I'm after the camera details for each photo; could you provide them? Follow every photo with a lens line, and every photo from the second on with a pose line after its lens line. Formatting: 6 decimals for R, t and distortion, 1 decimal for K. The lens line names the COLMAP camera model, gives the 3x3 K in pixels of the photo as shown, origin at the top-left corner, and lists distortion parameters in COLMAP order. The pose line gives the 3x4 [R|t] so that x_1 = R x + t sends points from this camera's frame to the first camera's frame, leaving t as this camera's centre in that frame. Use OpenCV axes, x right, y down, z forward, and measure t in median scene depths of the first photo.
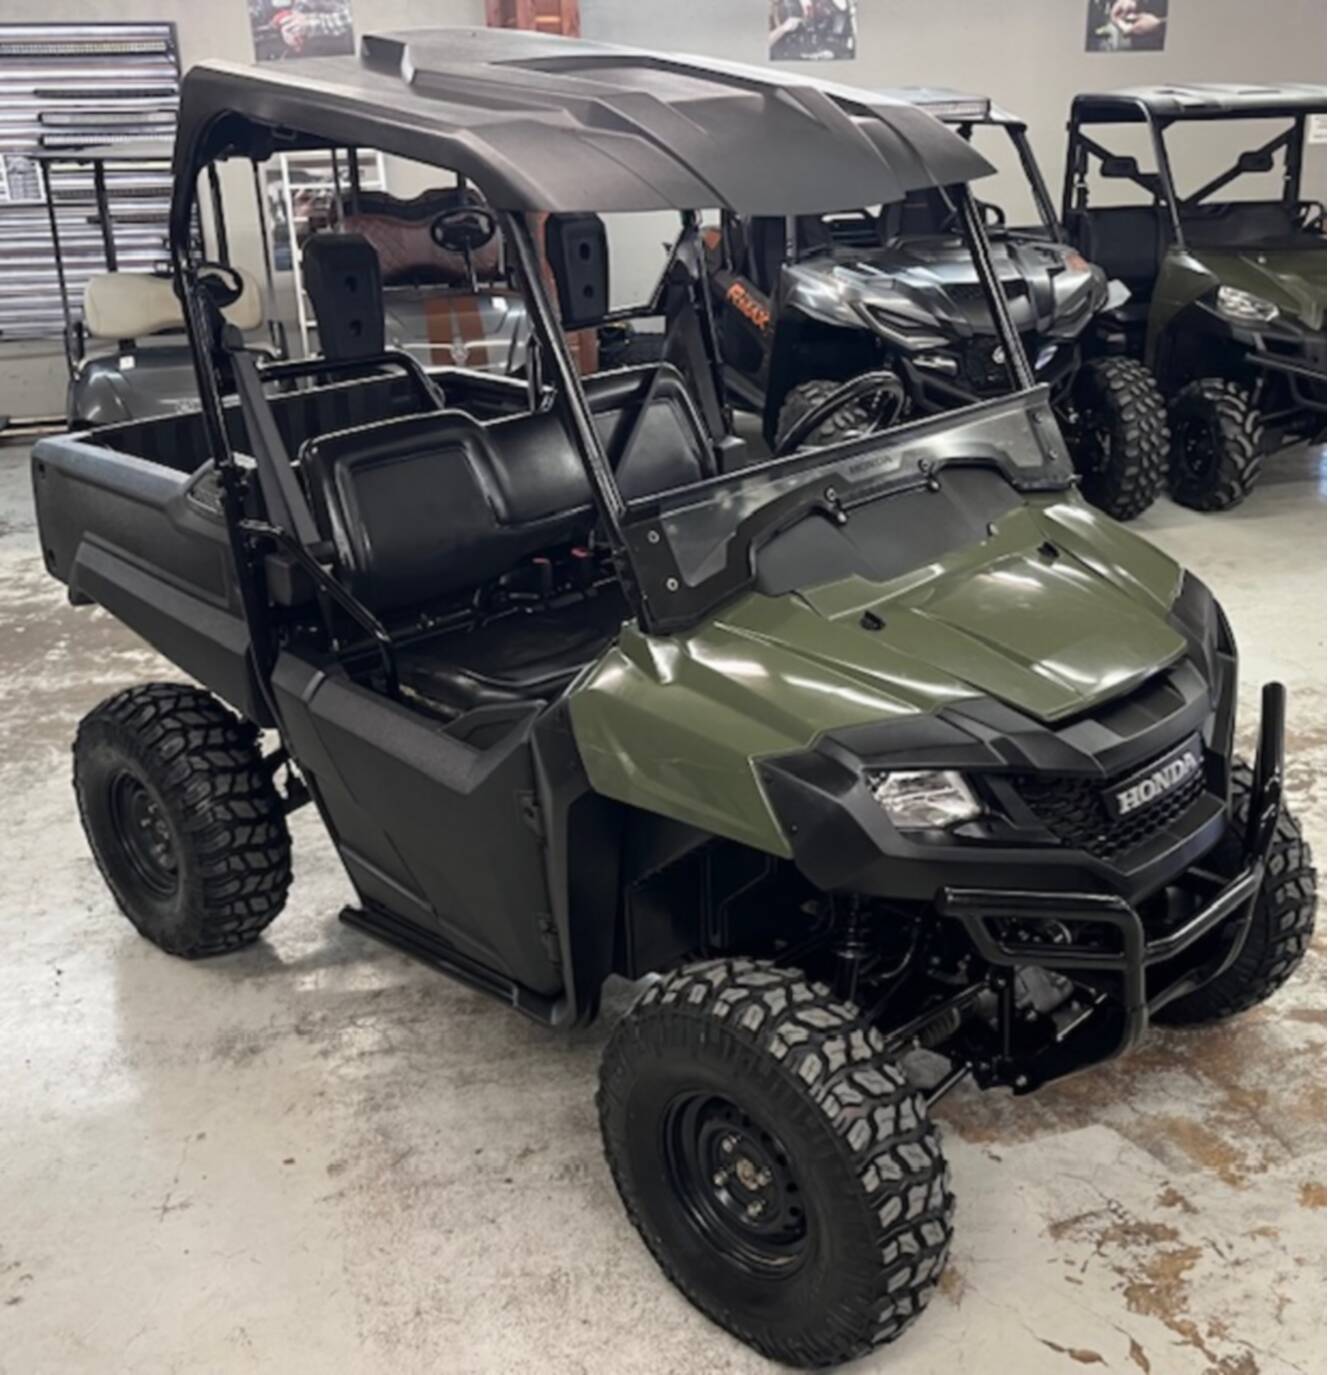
lens RADIAL K [[1615.1, 0, 658.4], [0, 1615.1, 723.4], [0, 0, 1]] dist [0.023026, 0.003412]
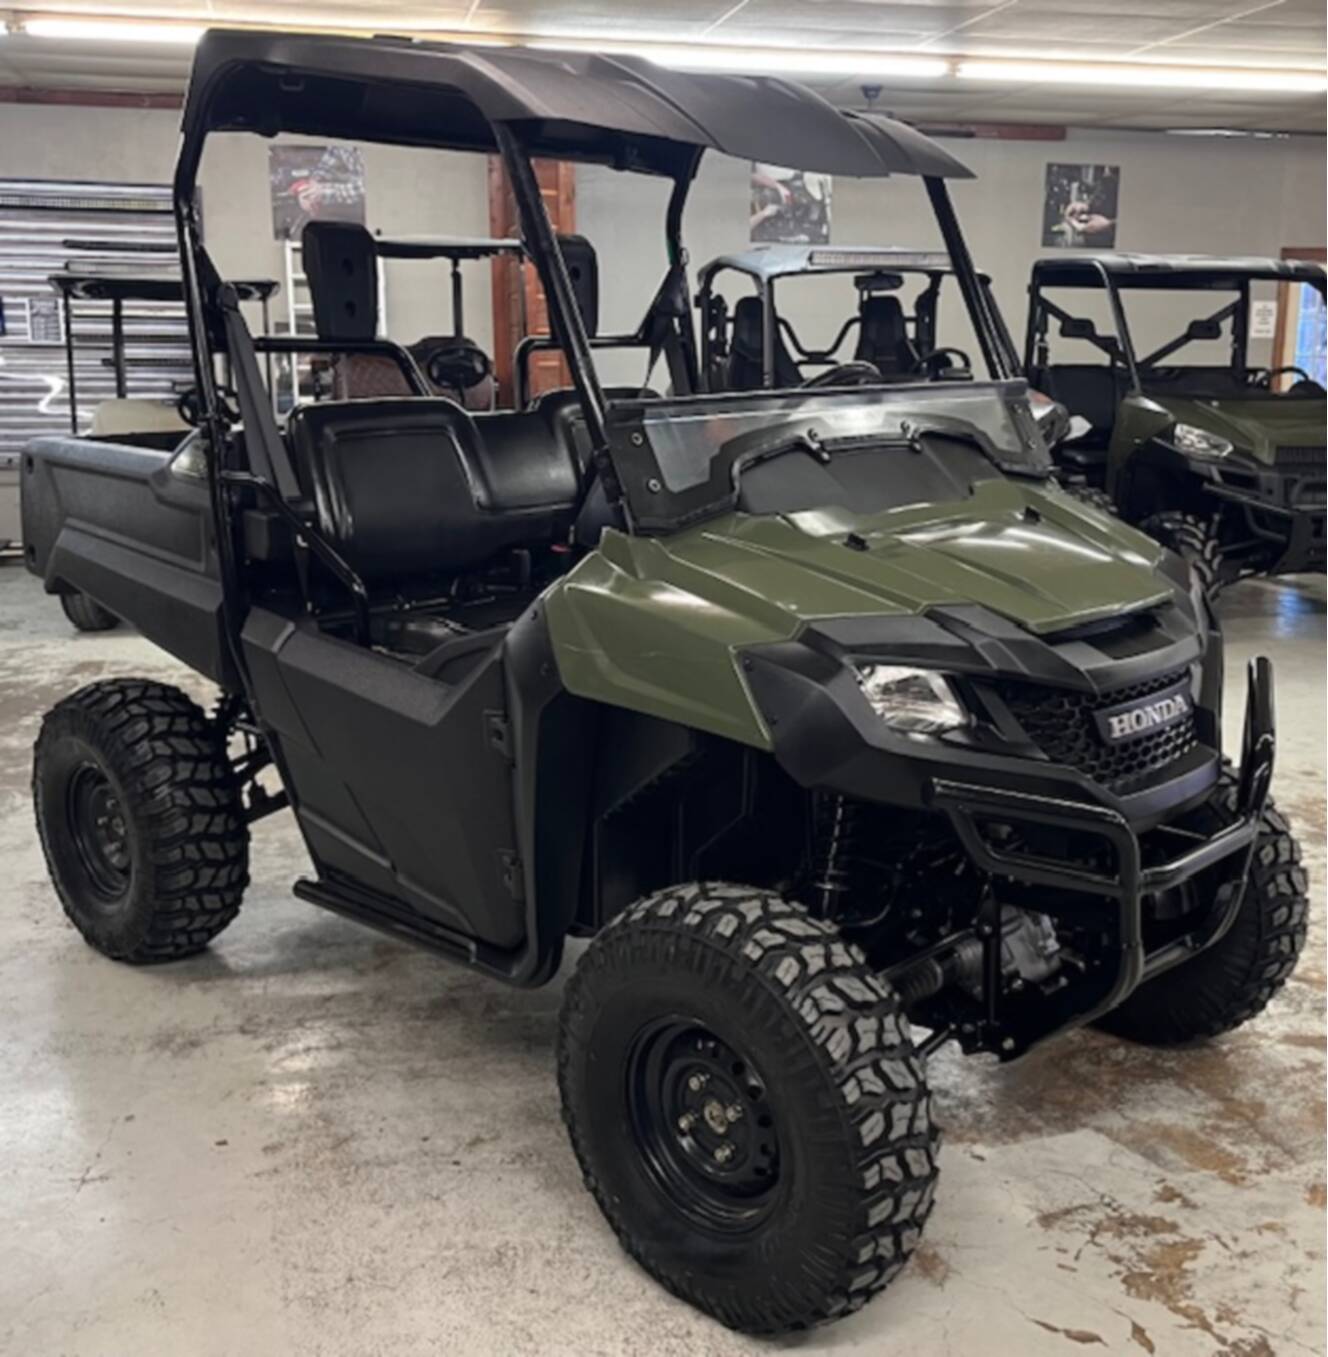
lens RADIAL K [[1564.3, 0, 637.8], [0, 1564.3, 680.9], [0, 0, 1]] dist [0.020534, 0.008064]
pose [[0.999415, 0.033923, 0.004453, -0.001497], [-0.032718, 0.985641, -0.165654, 0.149240], [-0.010009, 0.165412, 0.986174, 0.061479]]
